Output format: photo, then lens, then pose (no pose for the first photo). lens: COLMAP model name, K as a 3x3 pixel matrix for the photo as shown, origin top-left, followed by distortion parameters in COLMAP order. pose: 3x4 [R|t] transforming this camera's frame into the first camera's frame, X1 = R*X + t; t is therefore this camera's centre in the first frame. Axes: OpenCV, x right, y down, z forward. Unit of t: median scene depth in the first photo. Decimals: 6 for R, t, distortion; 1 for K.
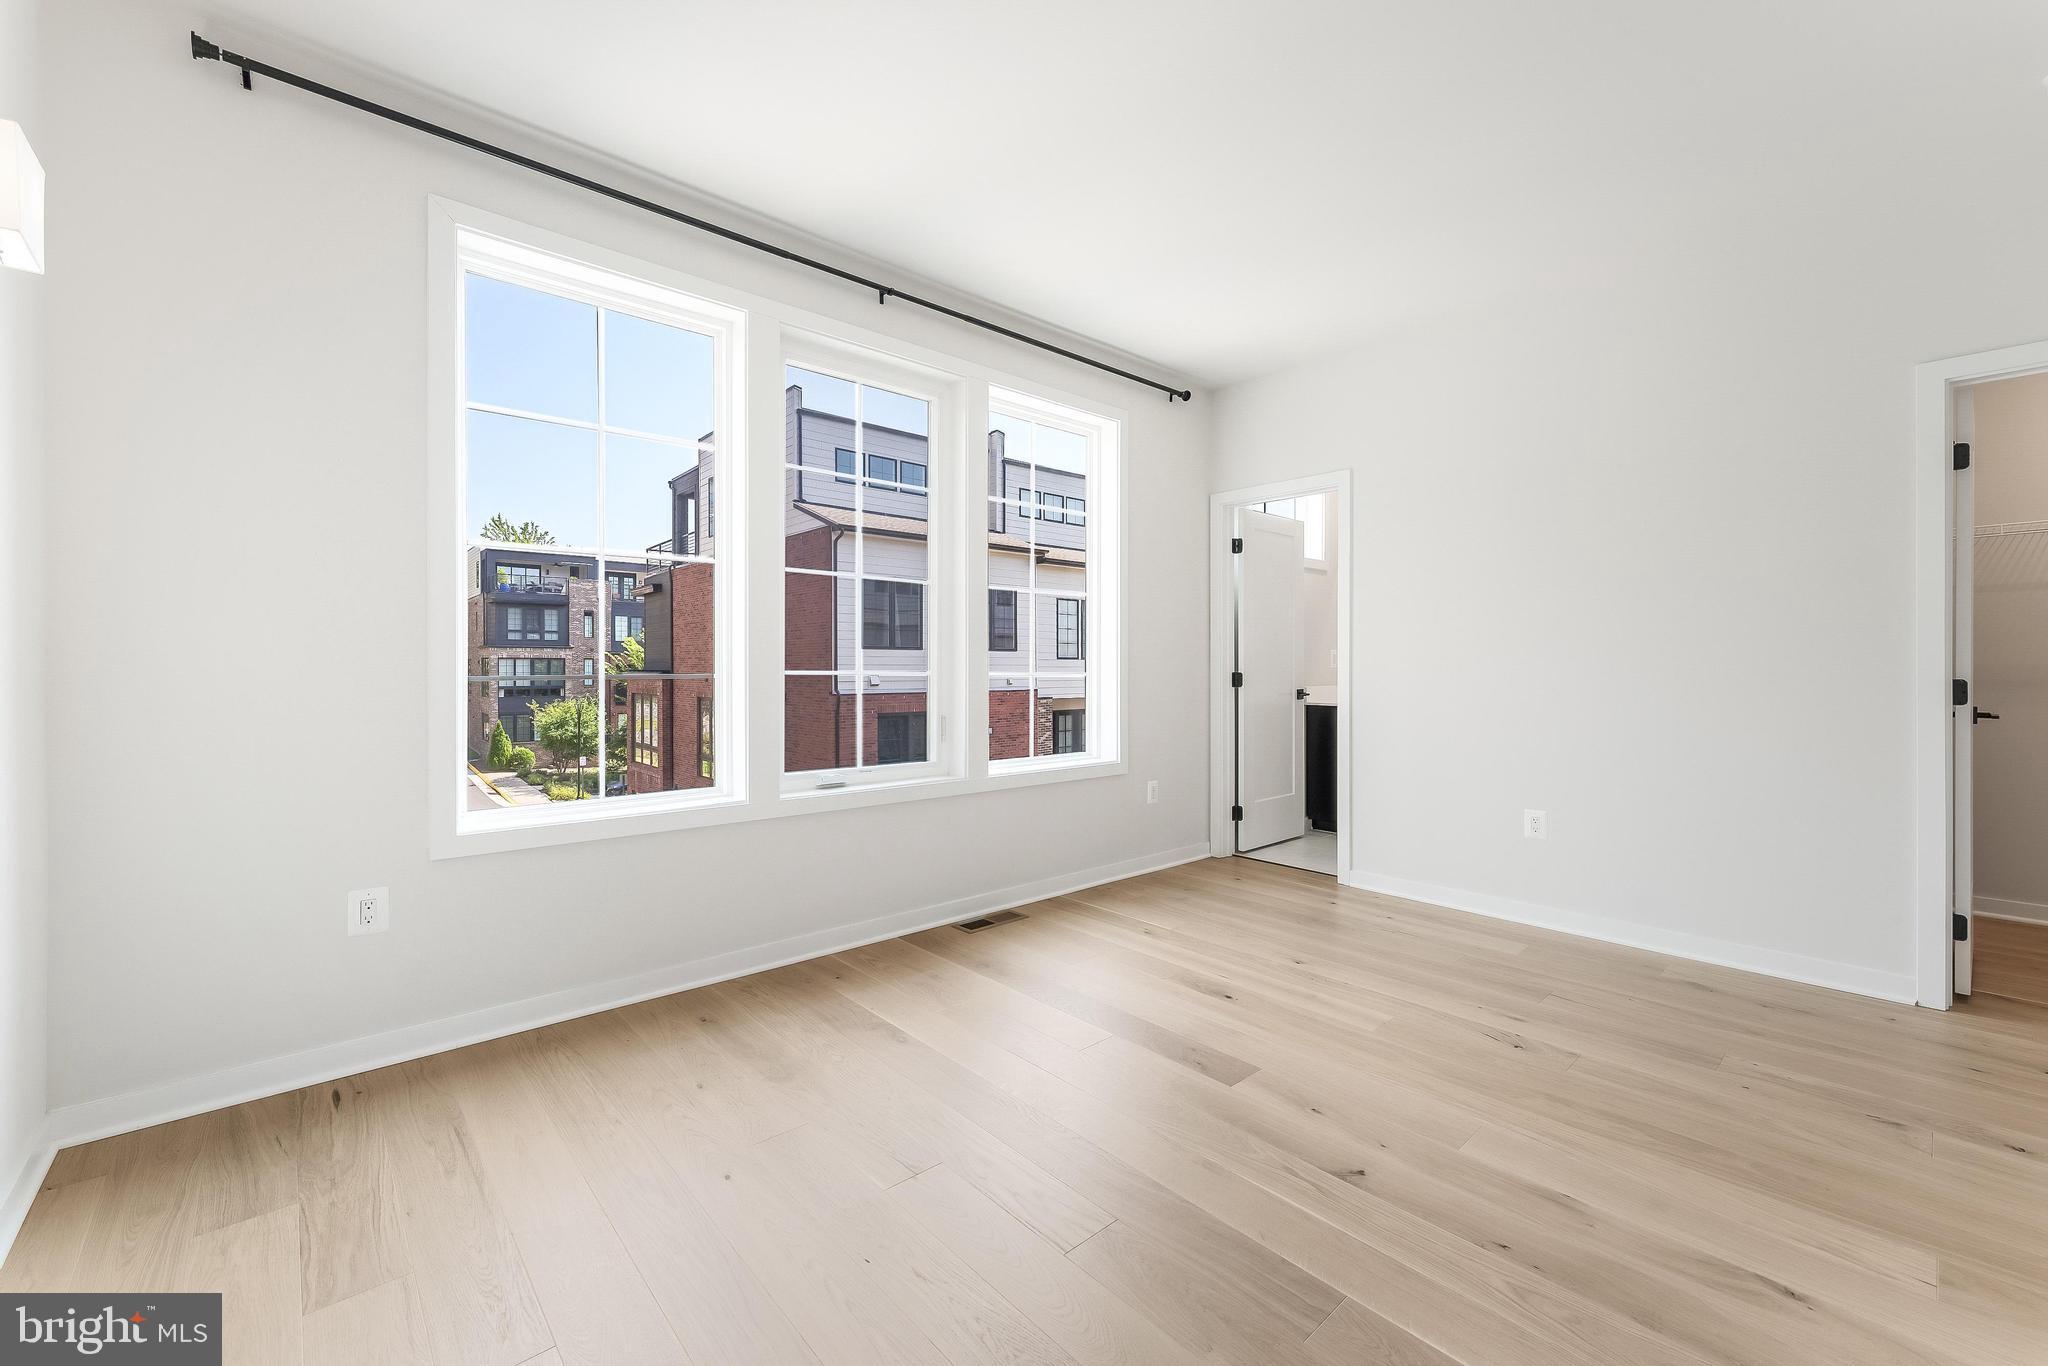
lens RADIAL K [[834.7, 0, 1025.7], [0, 834.7, 674.7], [0, 0, 1]] dist [-0.001097, 0.000137]
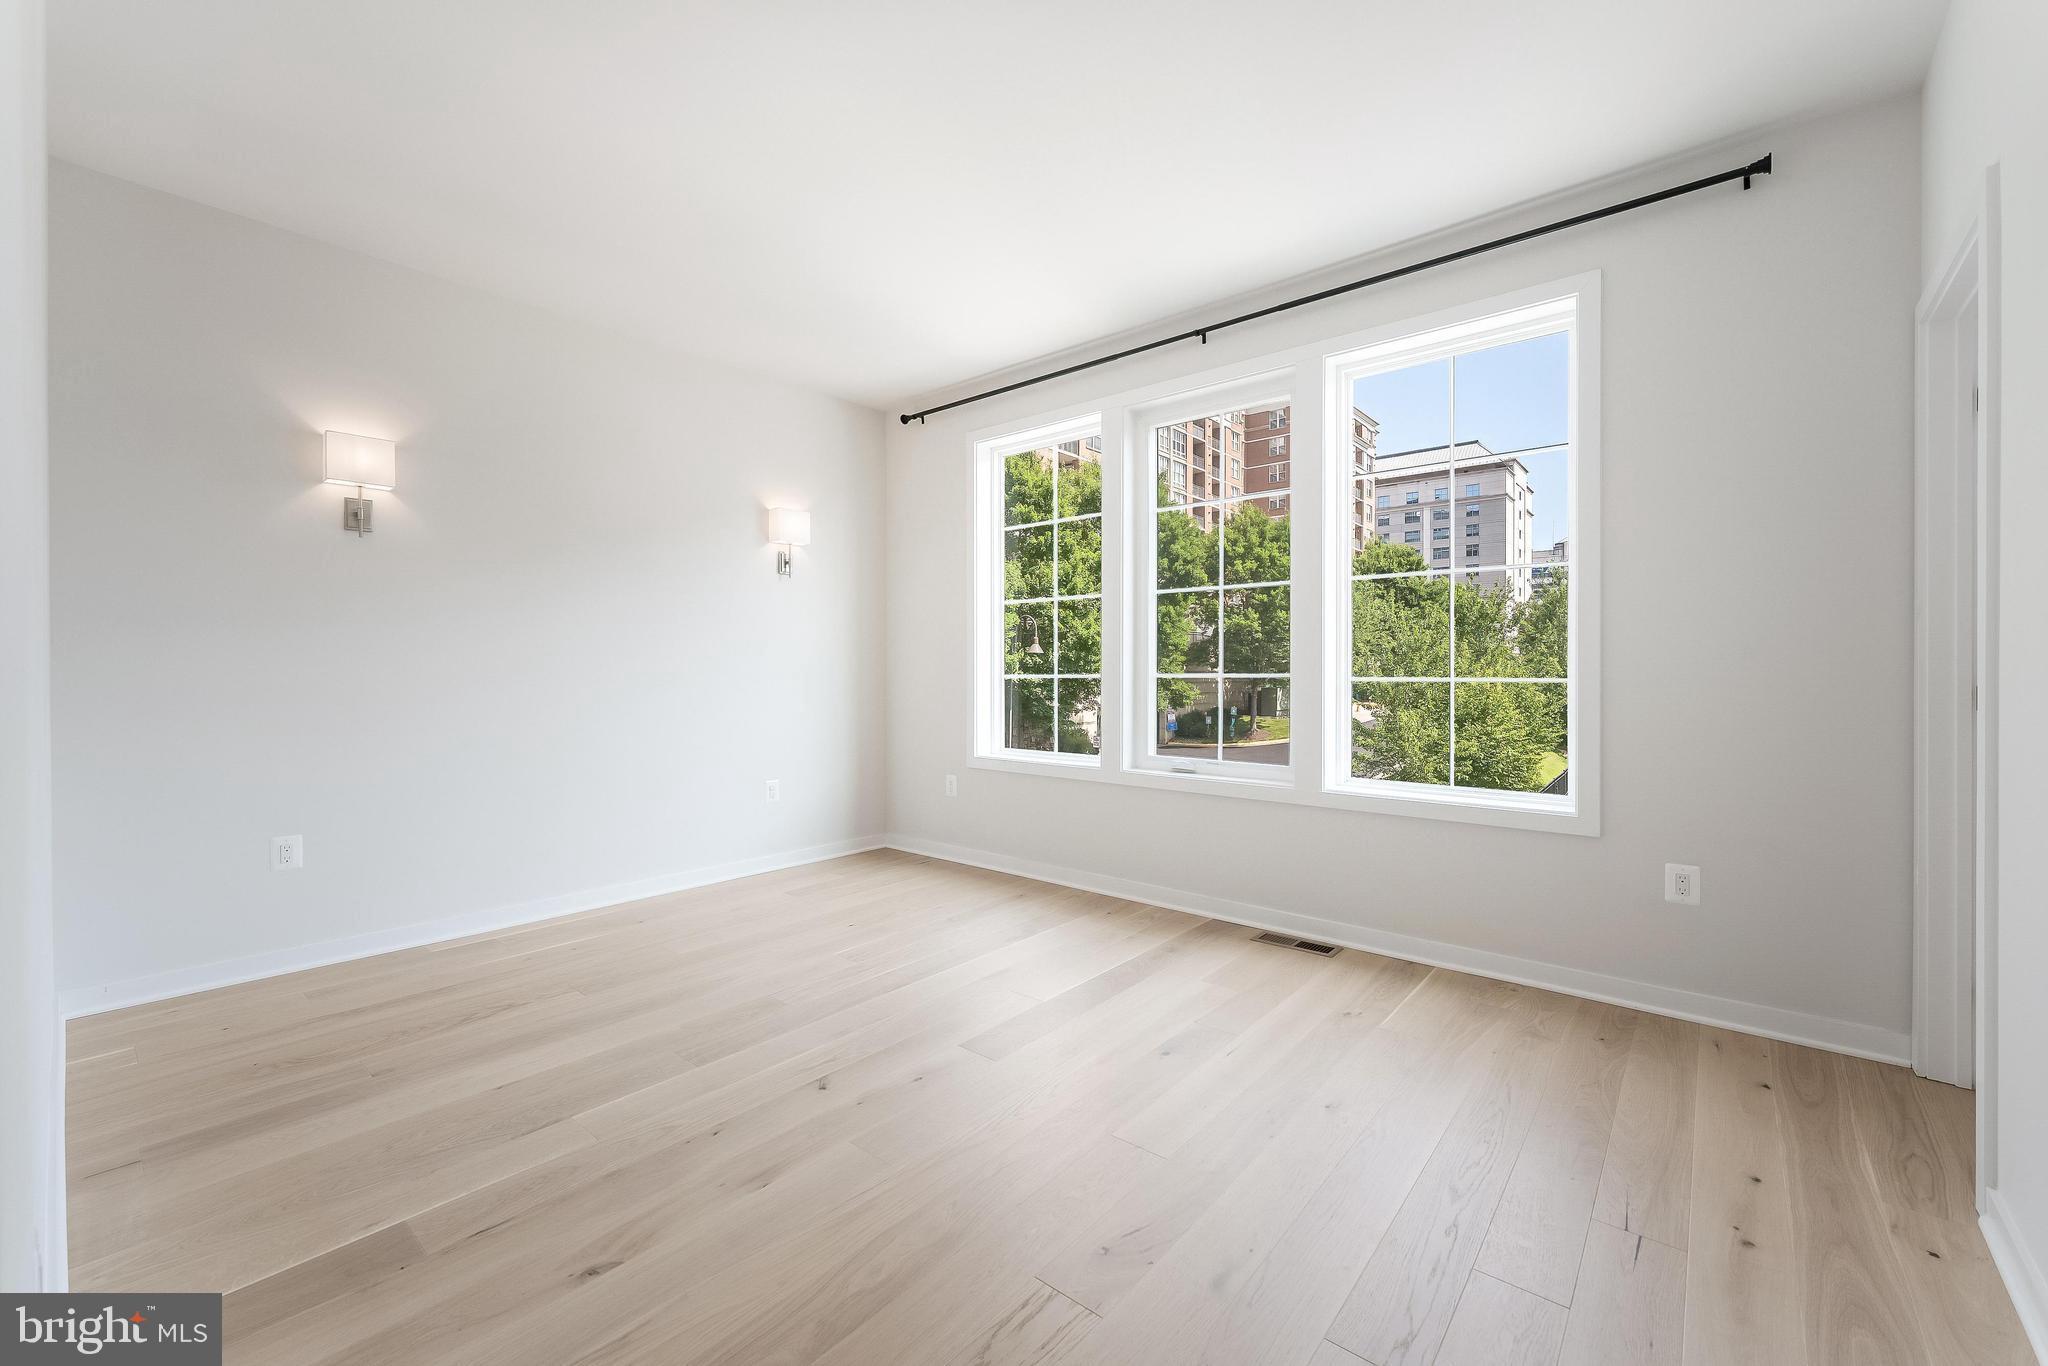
lens RADIAL K [[834.7, 0, 1037.6], [0, 834.7, 689.3], [0, 0, 1]] dist [-0.001097, 0.000137]
pose [[0.129929, 0.020775, -0.991306, 0.890910], [-0.010841, 0.999750, 0.019532, -0.003726], [0.991464, 0.008209, 0.130121, 0.626819]]
